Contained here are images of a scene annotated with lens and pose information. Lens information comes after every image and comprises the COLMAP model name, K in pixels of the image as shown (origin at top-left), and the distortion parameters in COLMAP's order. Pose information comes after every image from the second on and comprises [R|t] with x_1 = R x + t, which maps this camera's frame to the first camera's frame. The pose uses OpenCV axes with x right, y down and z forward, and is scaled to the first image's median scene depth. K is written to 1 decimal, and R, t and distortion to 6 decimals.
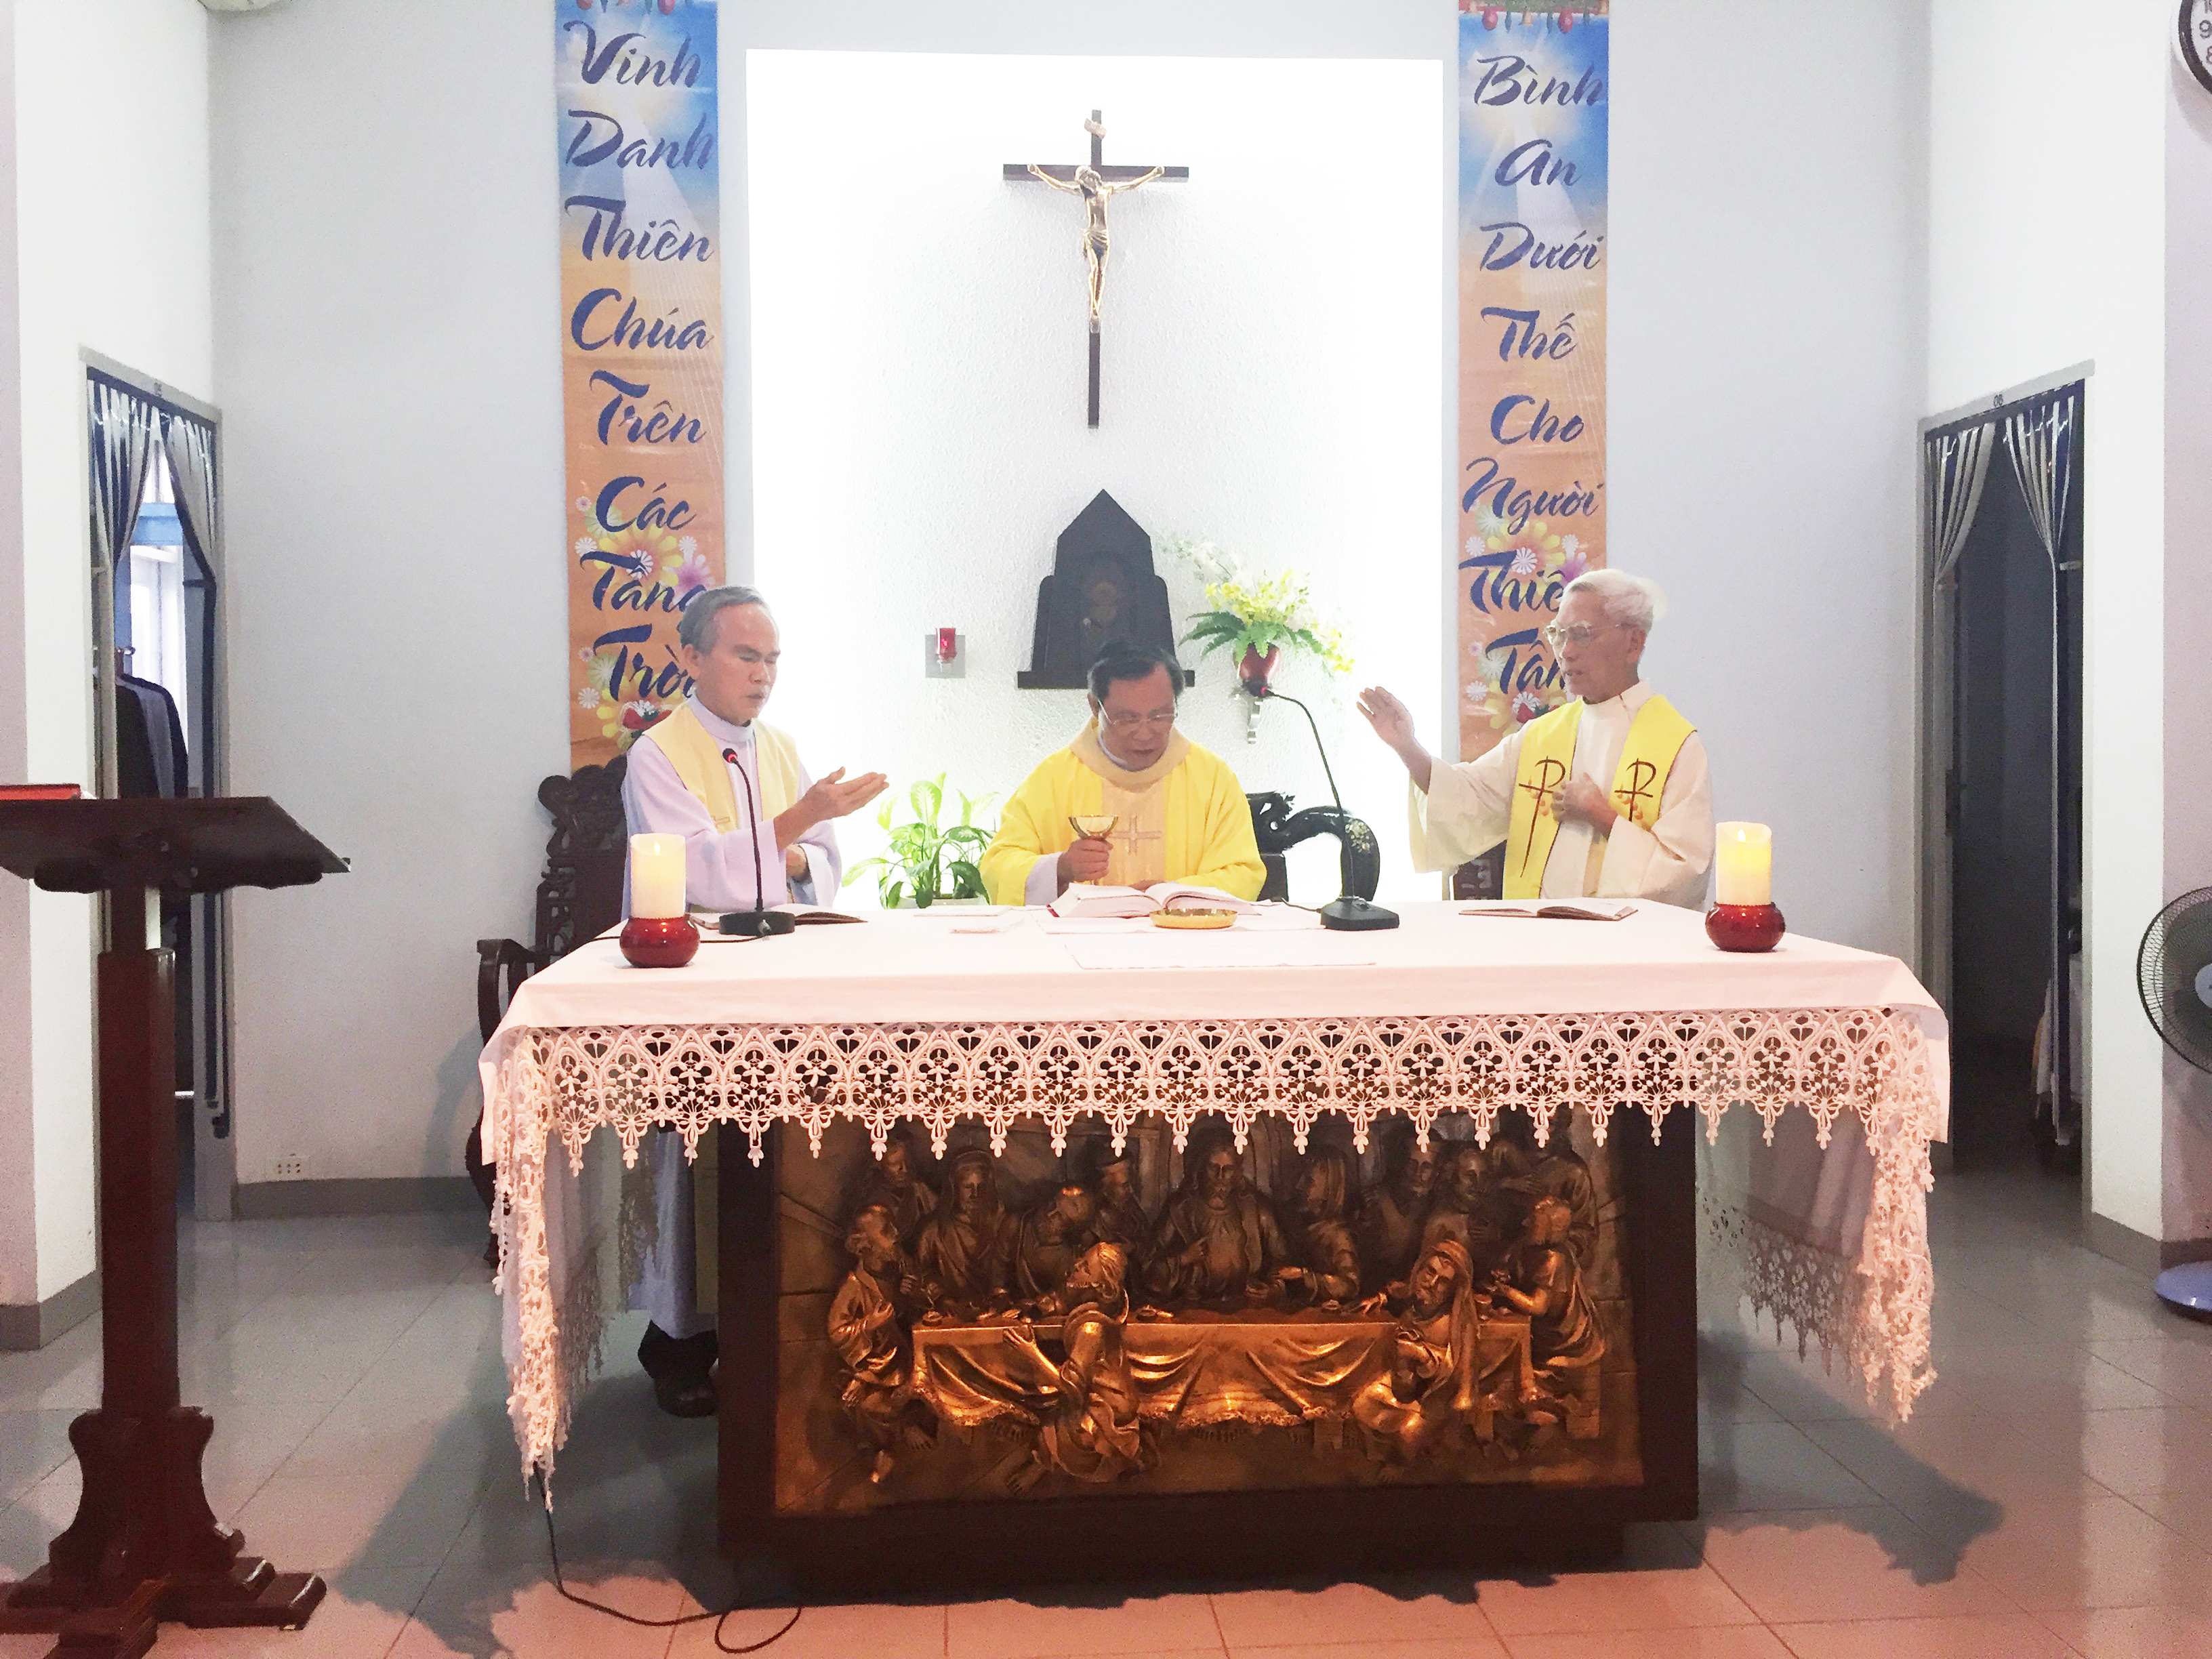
lens RADIAL K [[1866.1, 0, 1107.1], [0, 1866.1, 818.4], [0, 0, 1]] dist [0.006653, 0.008802]
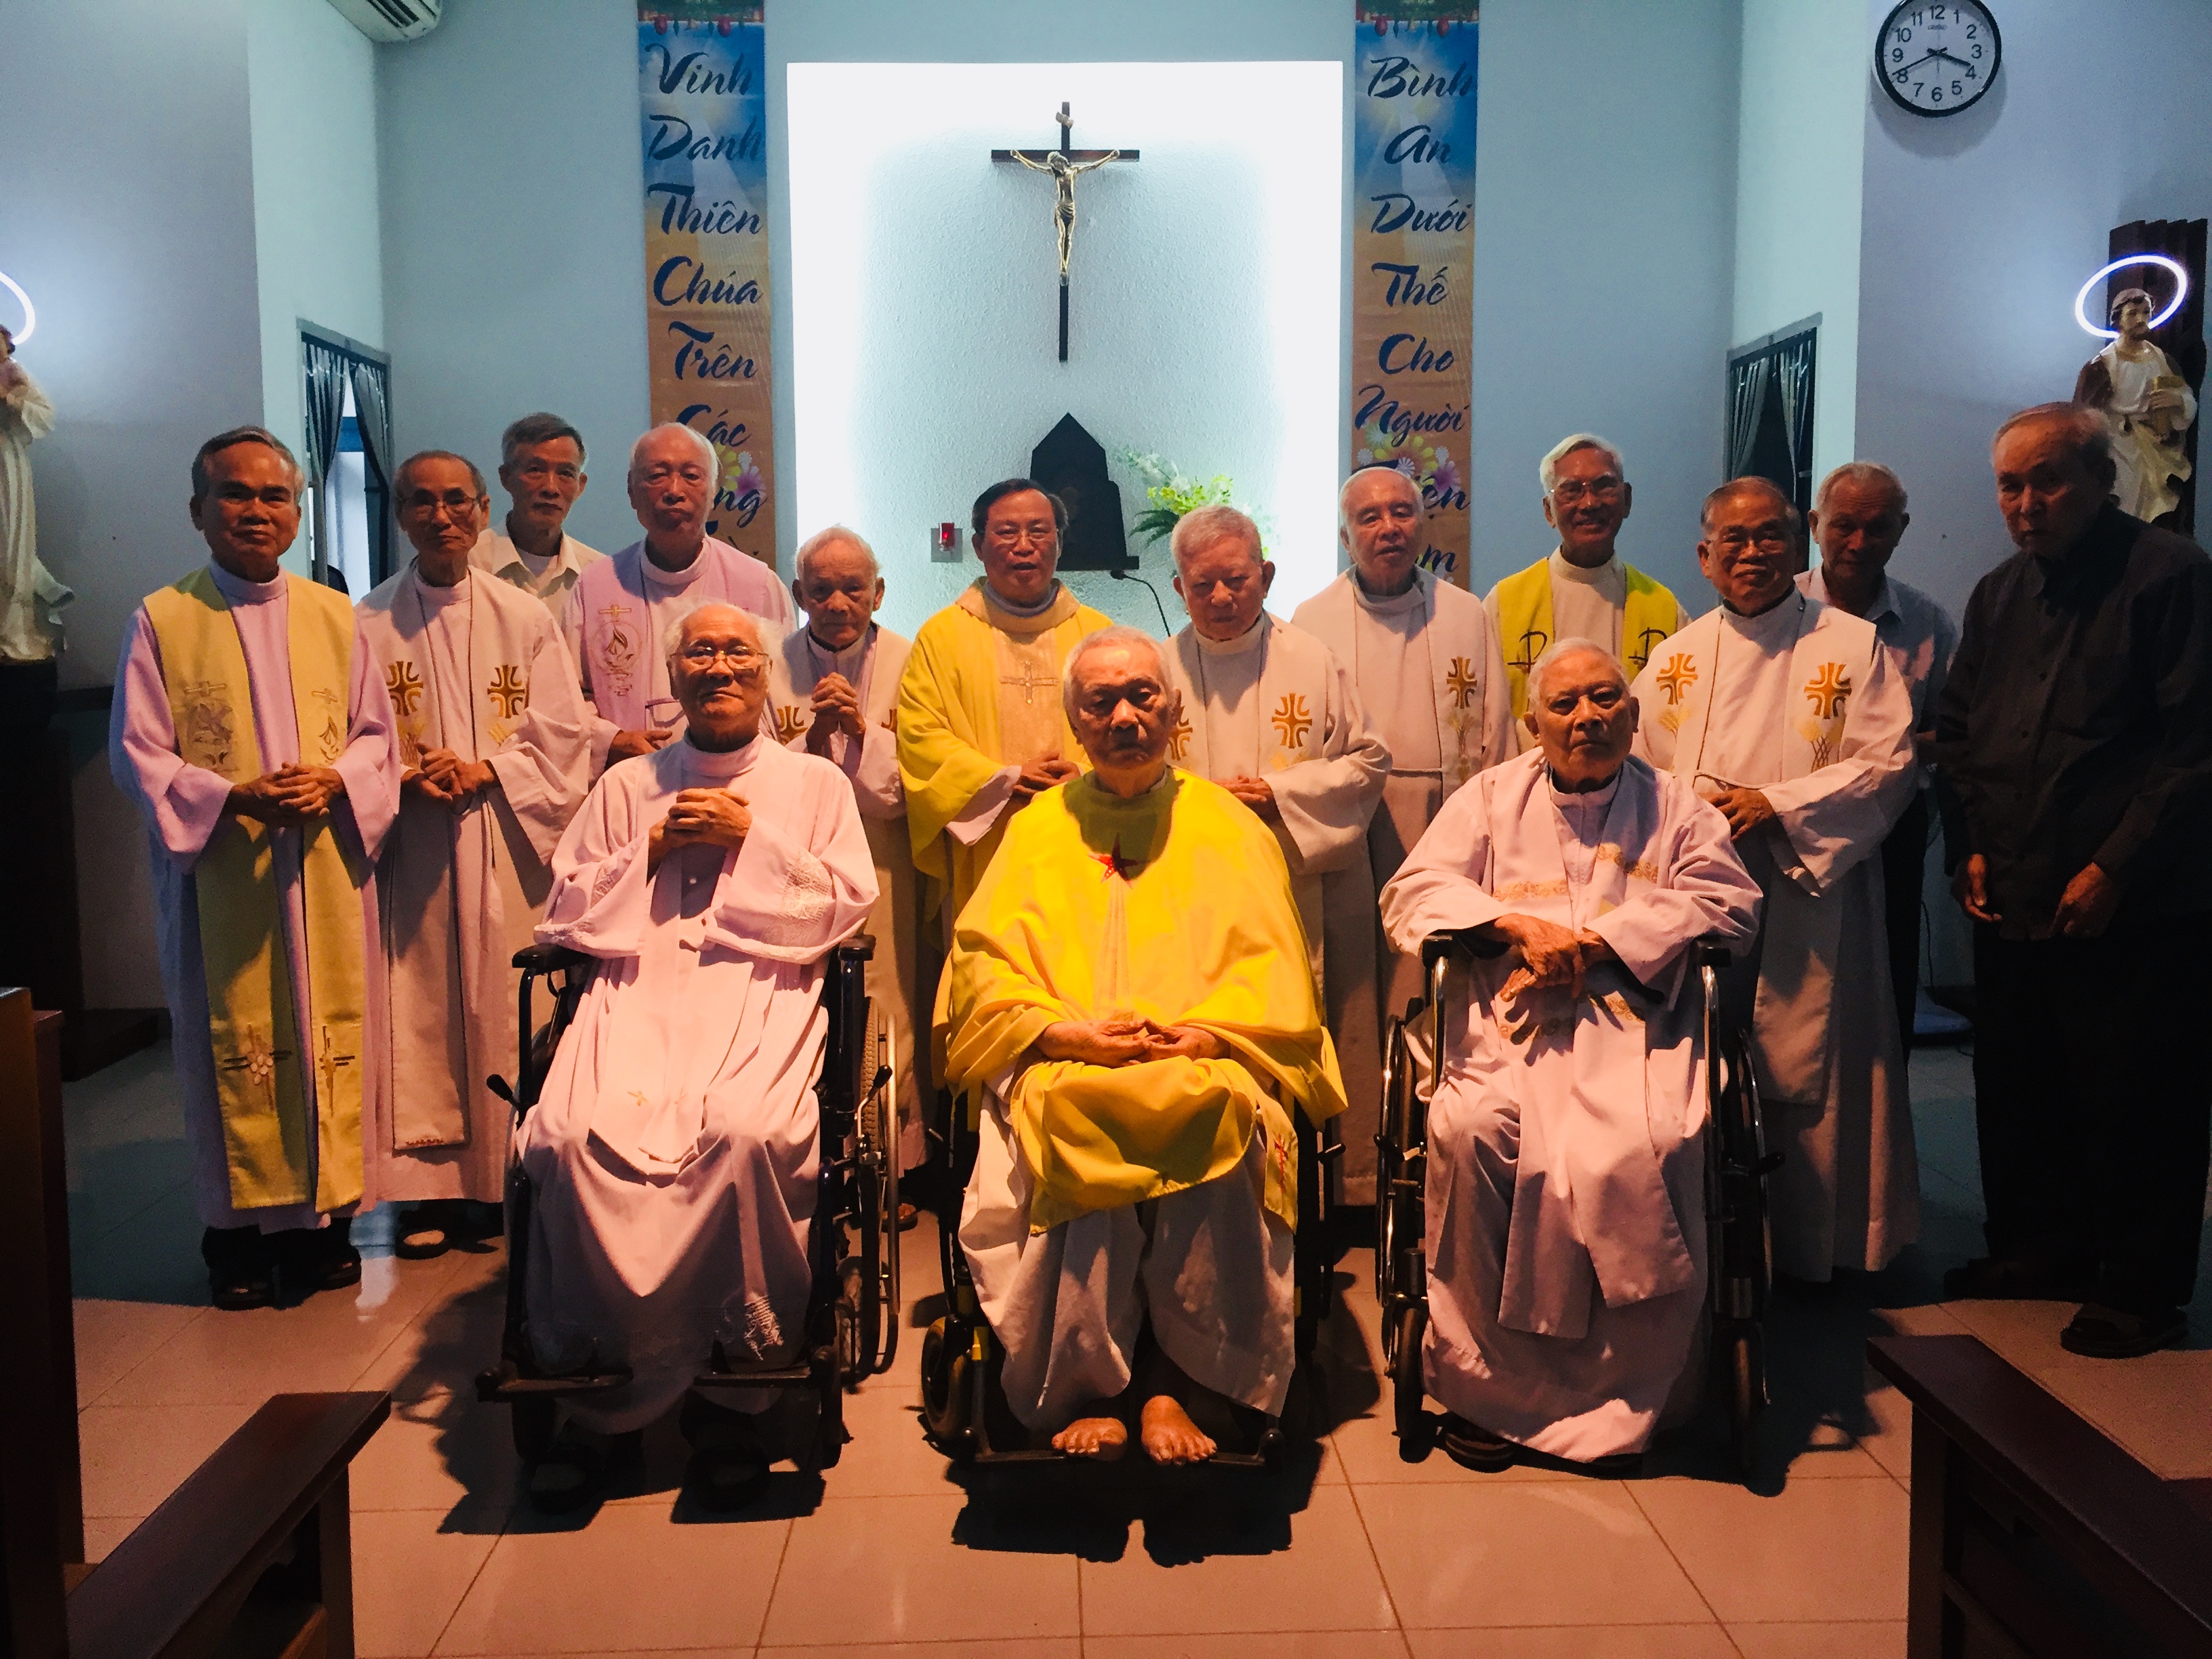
lens RADIAL K [[1888.1, 0, 1106.0], [0, 1888.1, 829.5], [0, 0, 1]] dist [0.009925, -0.014536]
pose [[0.998428, 0.007796, -0.055501, 0.097353], [-0.004063, 0.997741, 0.067055, 0.020488], [0.055899, -0.066724, 0.996204, -0.298027]]
